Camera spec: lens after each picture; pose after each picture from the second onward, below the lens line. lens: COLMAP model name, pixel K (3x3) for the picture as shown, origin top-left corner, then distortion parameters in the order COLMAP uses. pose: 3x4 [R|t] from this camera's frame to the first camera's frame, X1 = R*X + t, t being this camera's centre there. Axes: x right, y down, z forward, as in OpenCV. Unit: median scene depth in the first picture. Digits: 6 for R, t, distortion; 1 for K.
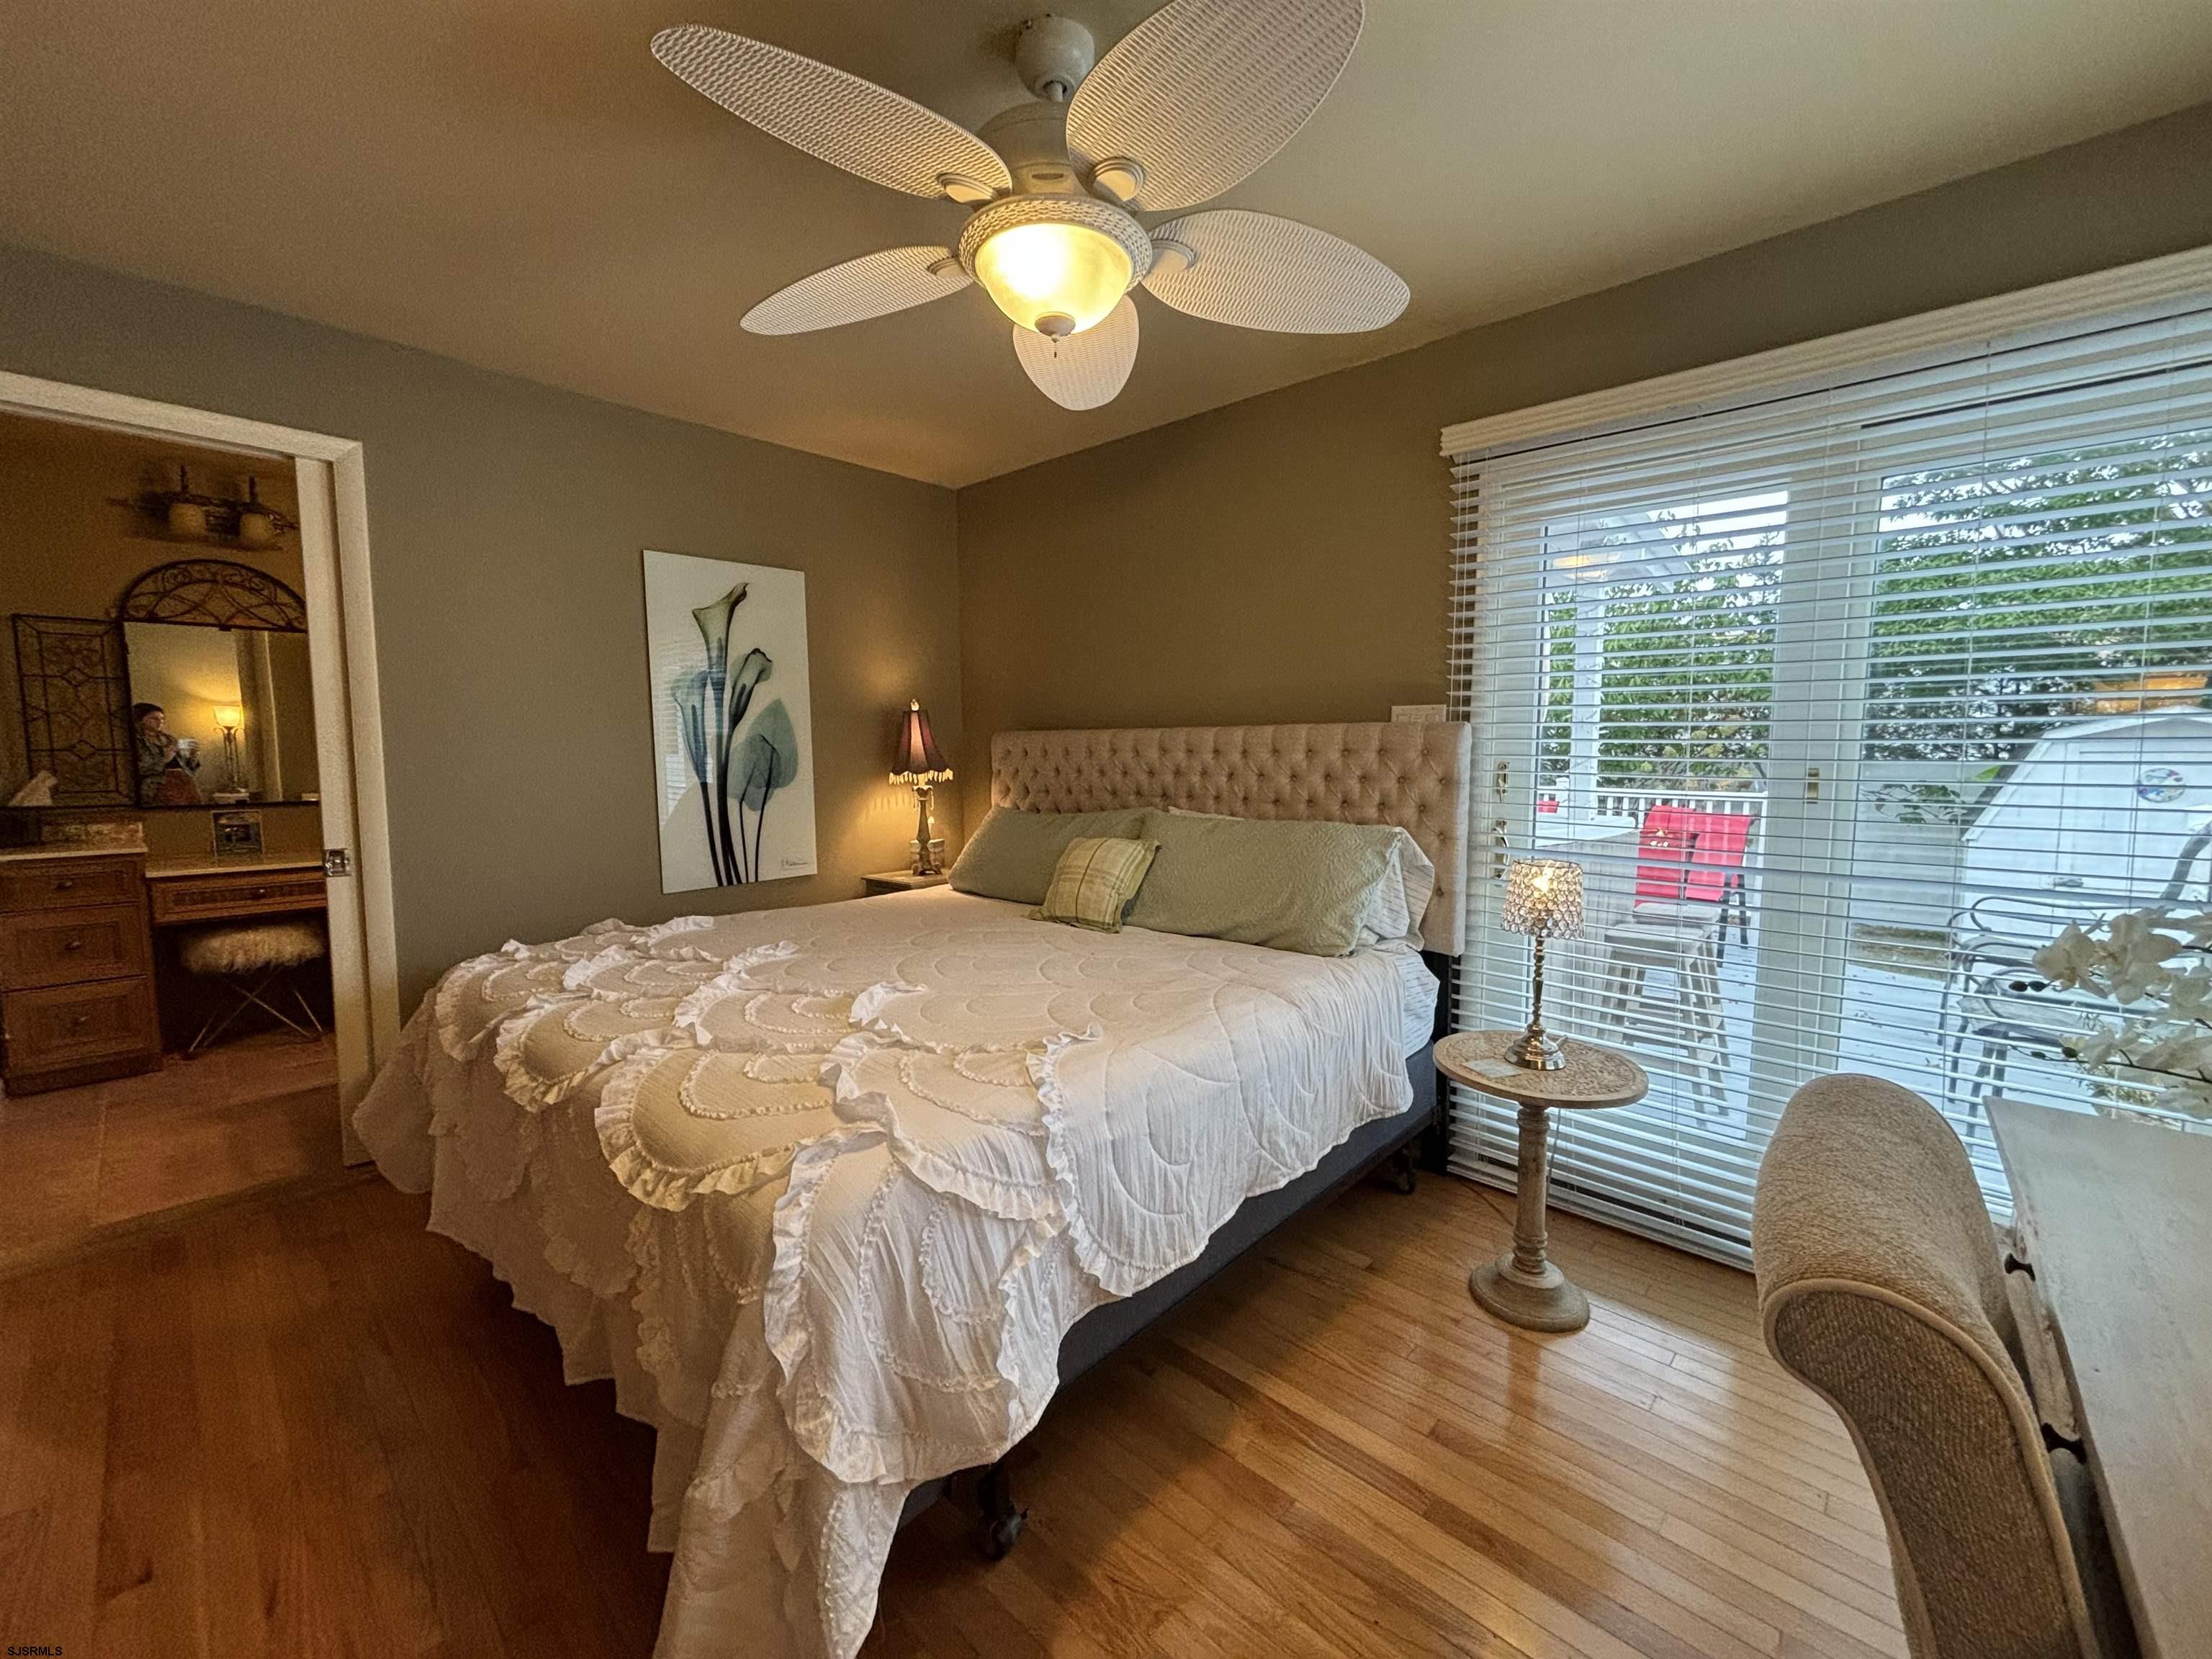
lens RADIAL K [[890.8, 0, 1105.4], [0, 890.8, 824.9], [0, 0, 1]] dist [0.004710, -0.000197]
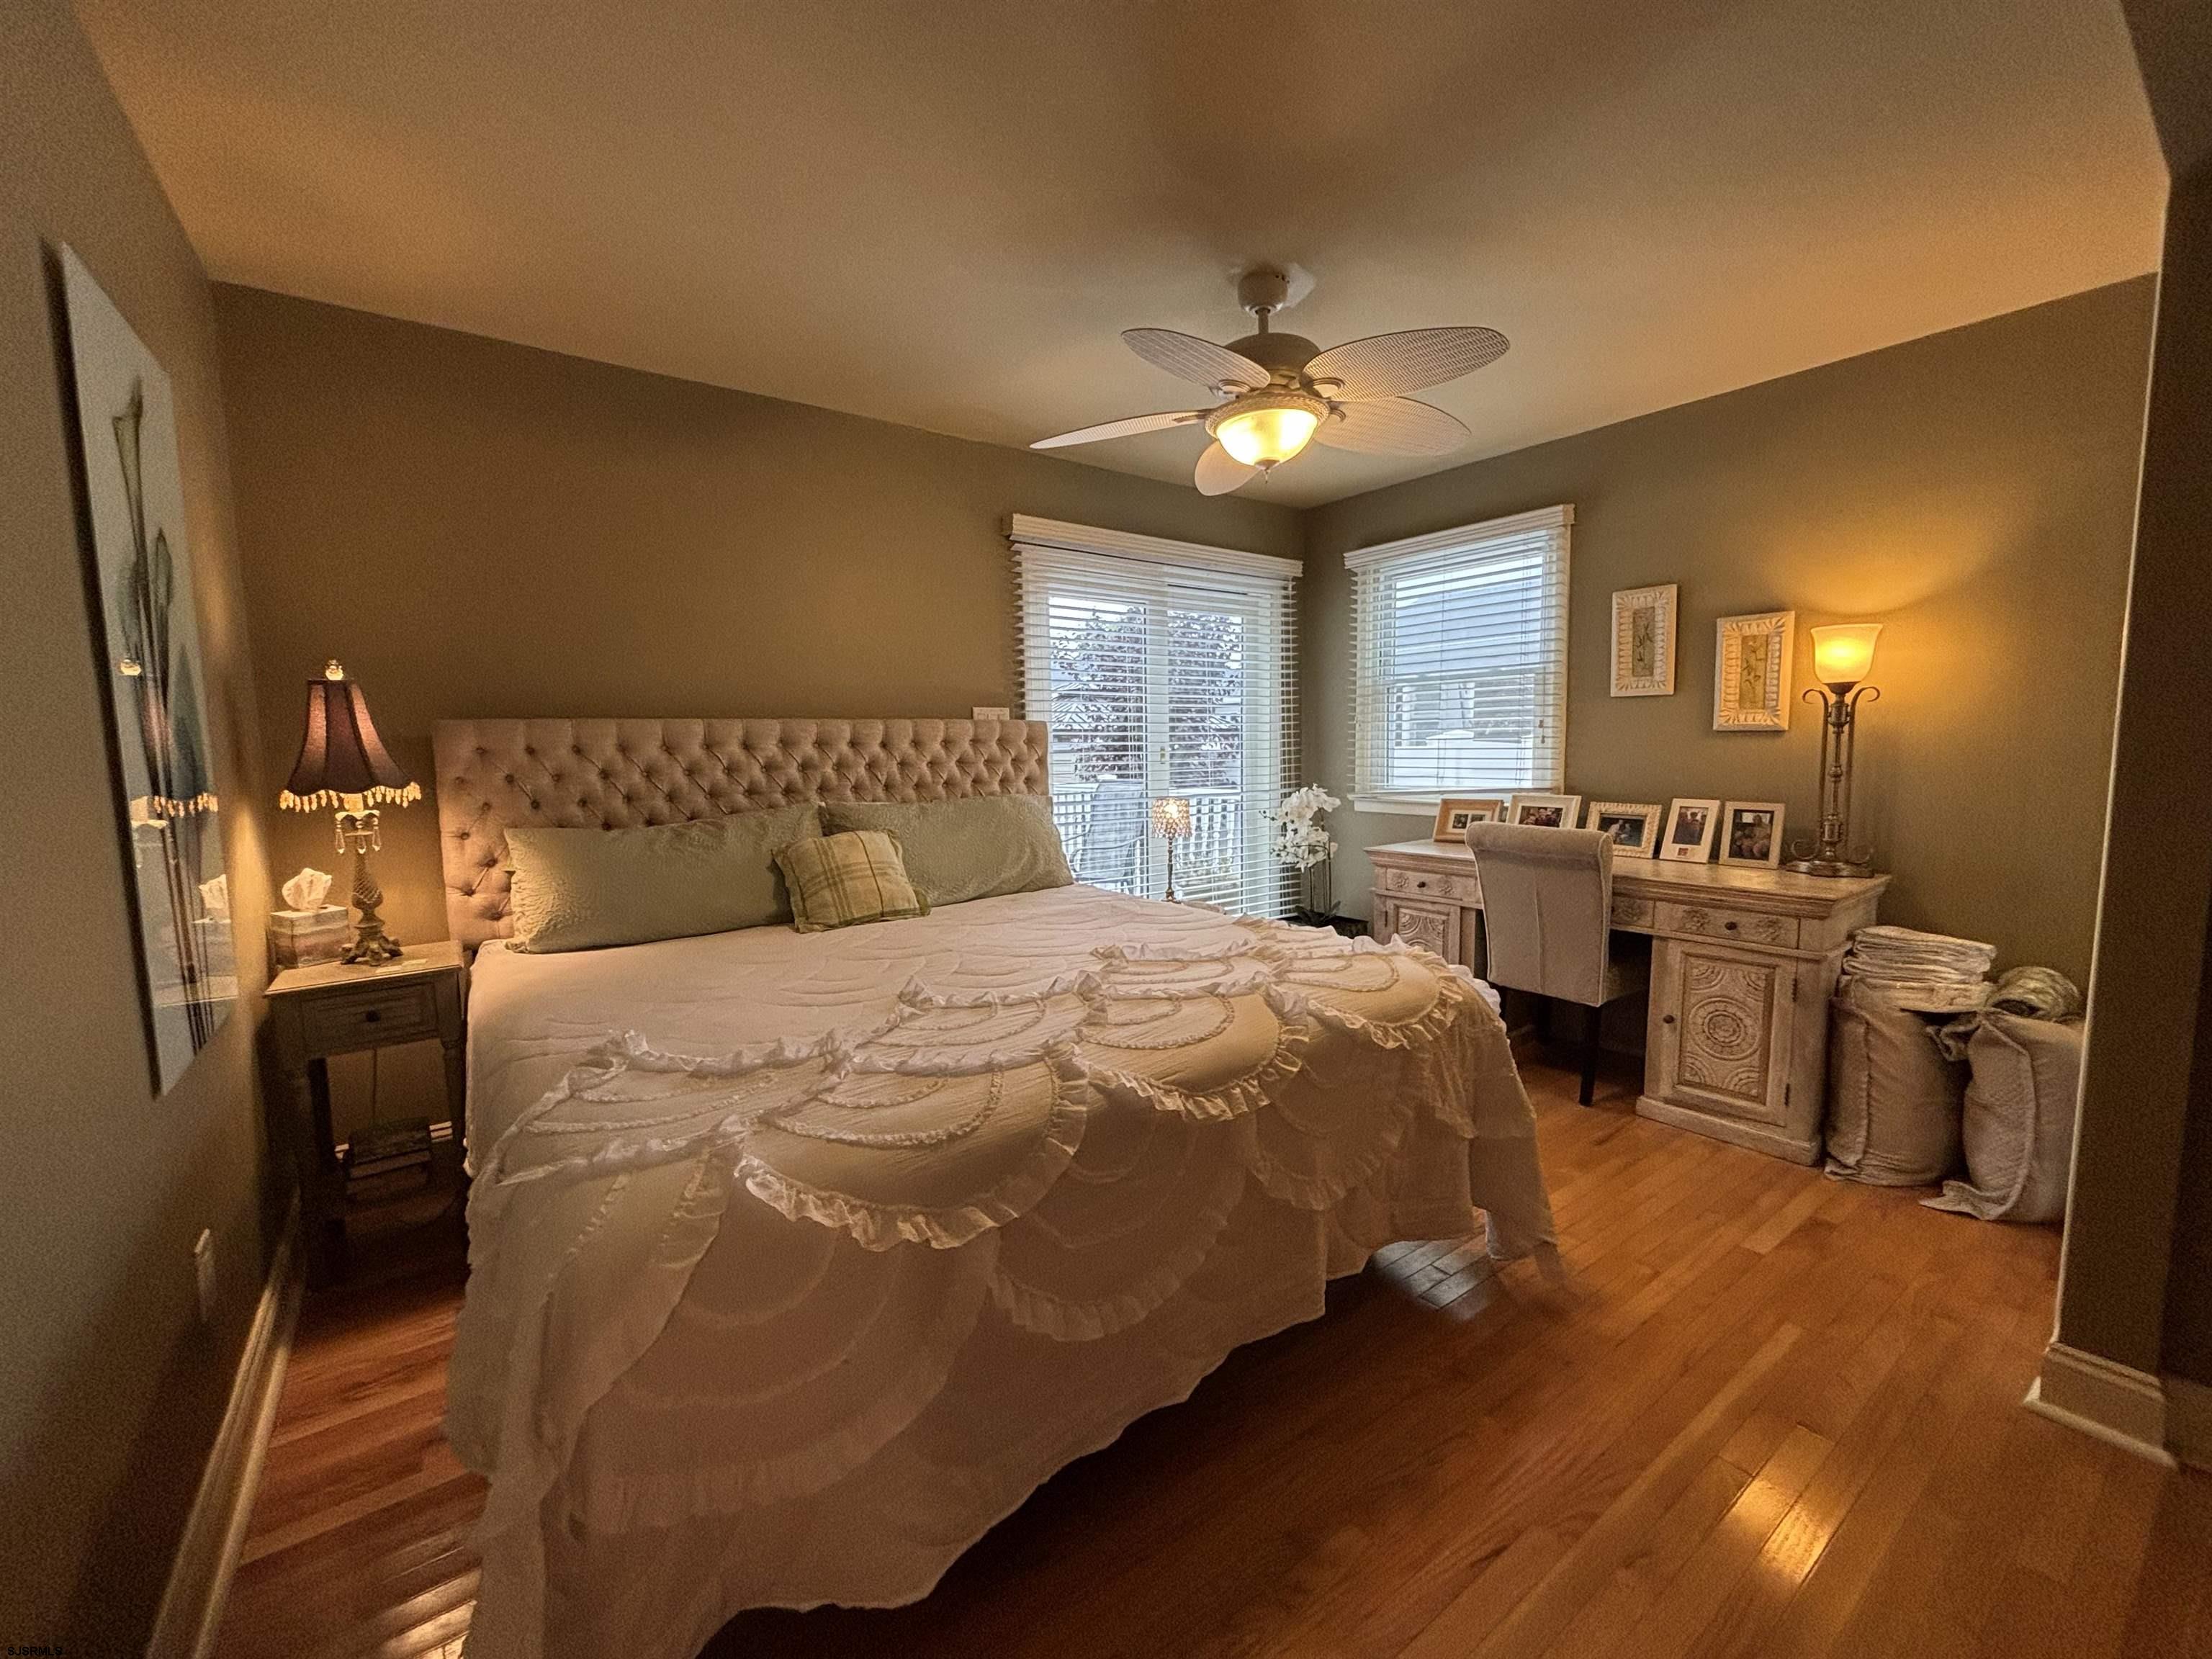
lens RADIAL K [[890.8, 0, 1107.3], [0, 890.8, 830.9], [0, 0, 1]] dist [0.004710, -0.000197]
pose [[0.182155, -0.106577, 0.977477, -0.907083], [0.100484, 0.990921, 0.089317, -0.047023], [-0.978122, 0.081952, 0.191211, 0.538894]]
